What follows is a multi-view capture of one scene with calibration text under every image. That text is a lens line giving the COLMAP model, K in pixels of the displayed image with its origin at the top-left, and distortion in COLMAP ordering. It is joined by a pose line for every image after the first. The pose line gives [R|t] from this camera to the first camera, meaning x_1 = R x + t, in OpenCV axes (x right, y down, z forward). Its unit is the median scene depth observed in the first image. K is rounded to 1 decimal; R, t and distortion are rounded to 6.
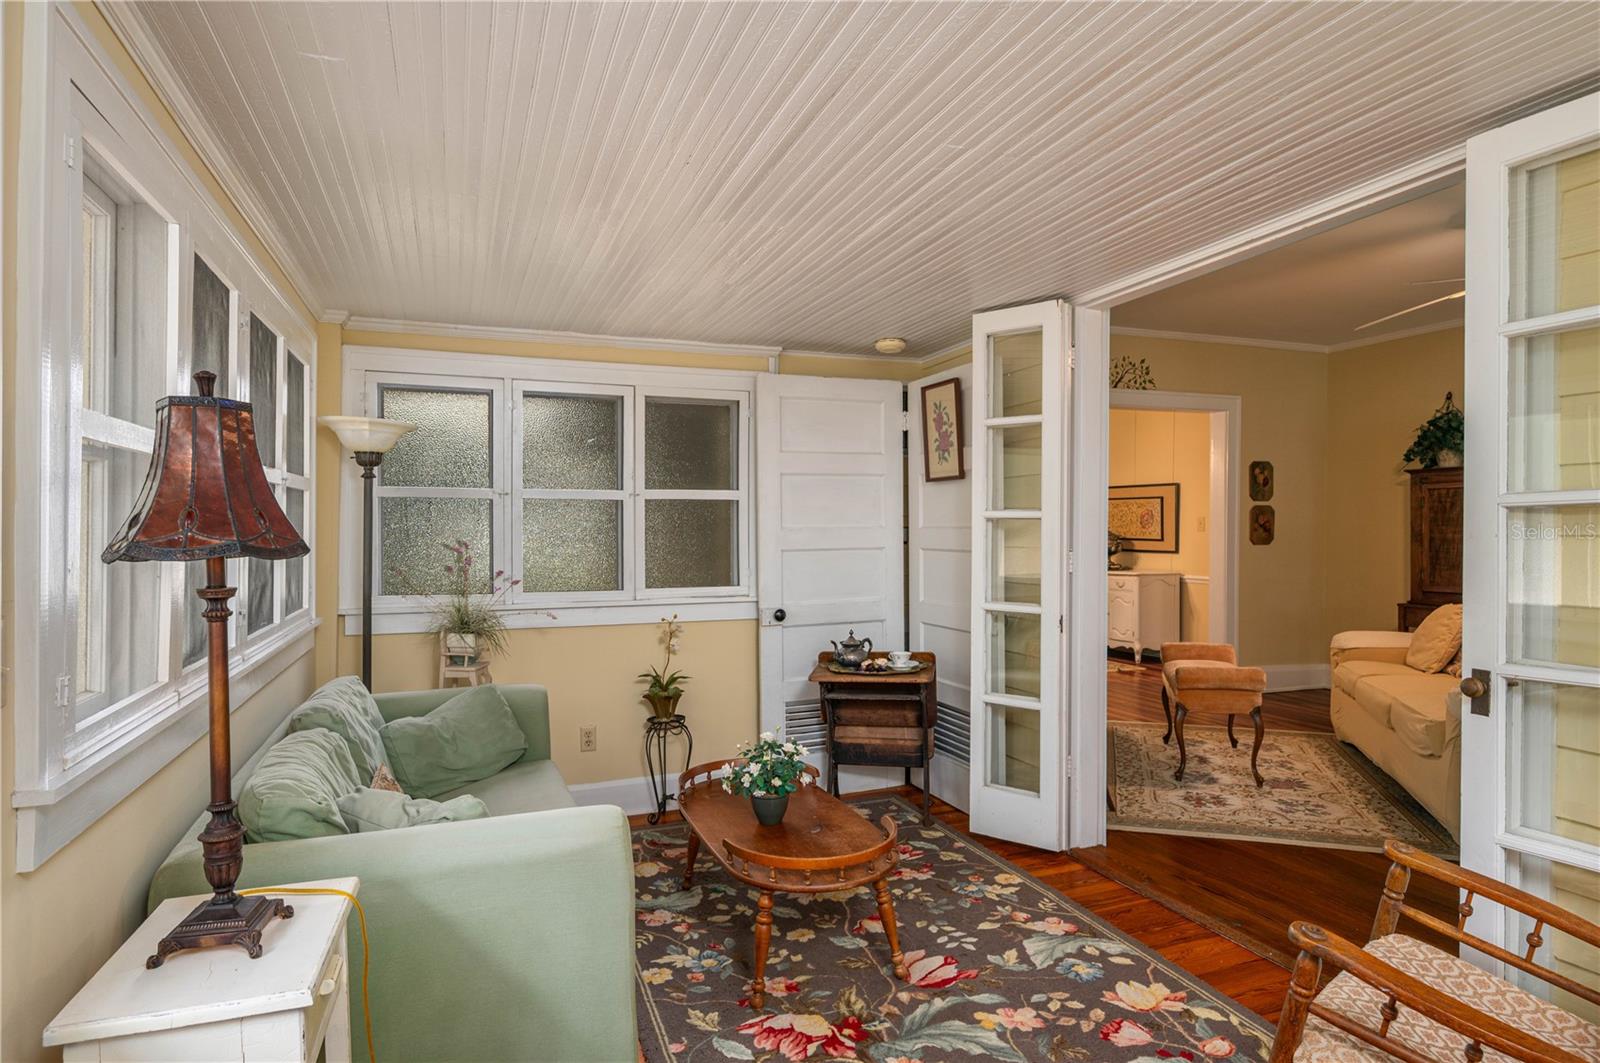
lens RADIAL K [[898.6, 0, 802.6], [0, 898.6, 532.8], [0, 0, 1]] dist [-0.002448, -0.000293]
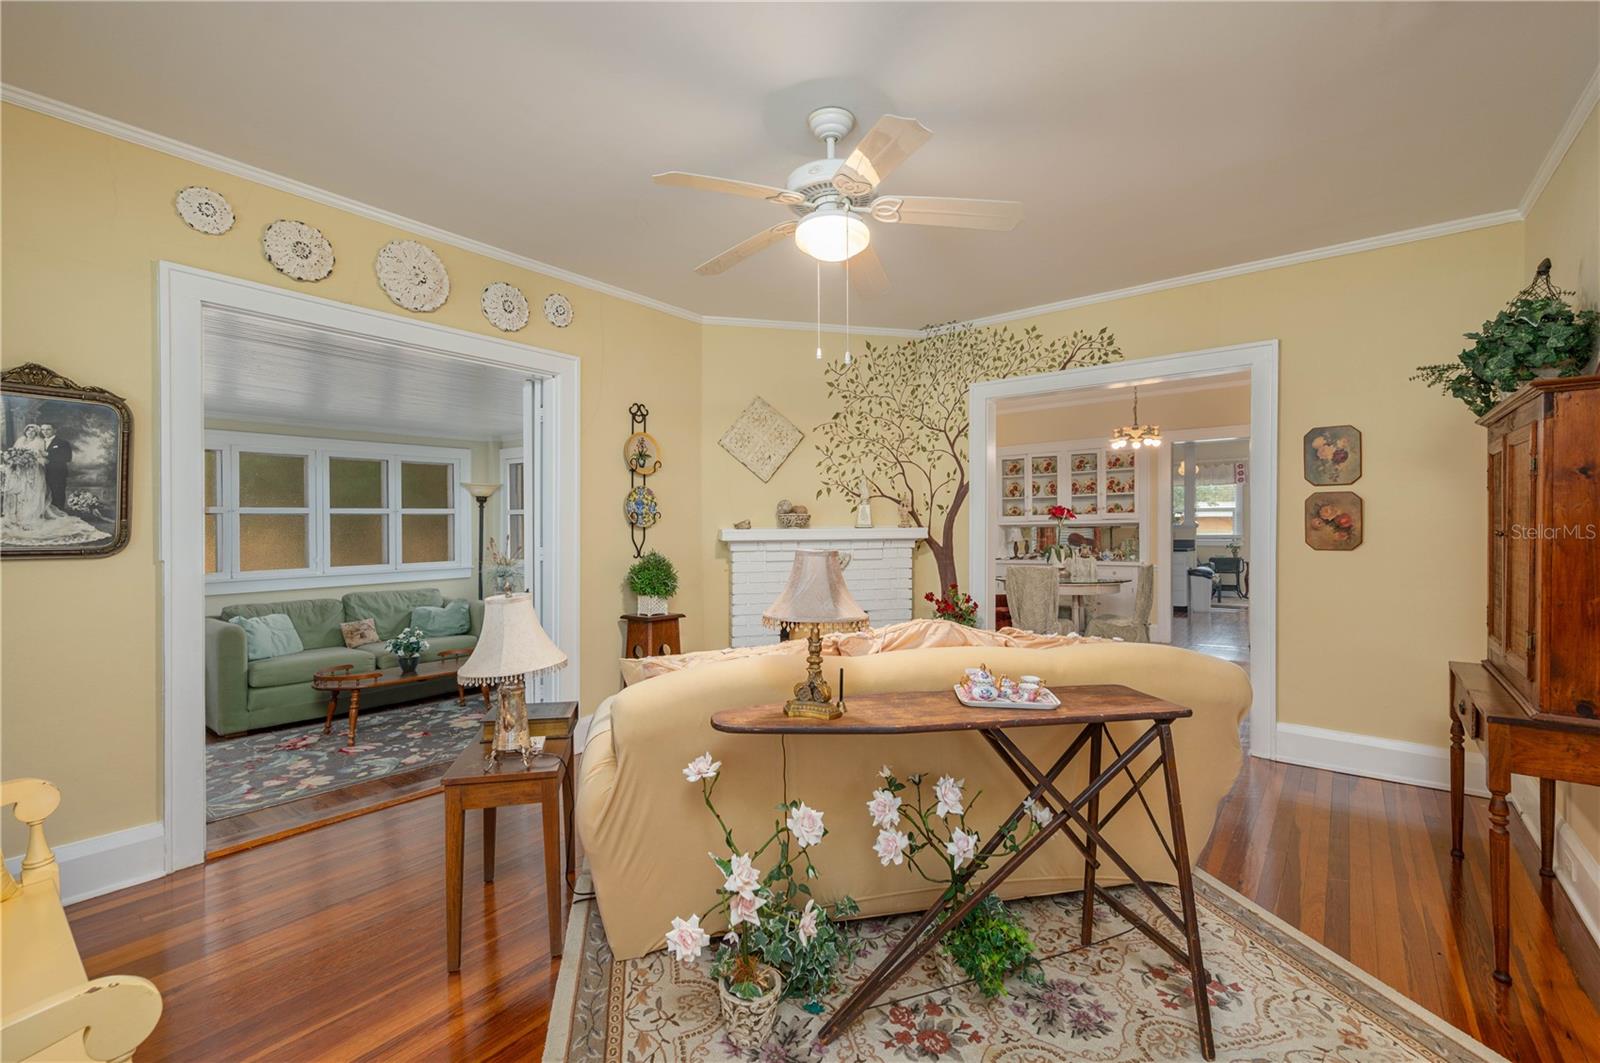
lens RADIAL K [[686.6, 0, 795.3], [0, 686.6, 524.1], [0, 0, 1]] dist [-0.008043, 0.000113]
pose [[0.523564, -0.002588, -0.851983, 1.284329], [-0.001955, 0.999989, -0.004239, -0.006215], [0.851984, 0.003885, 0.523553, 0.675518]]
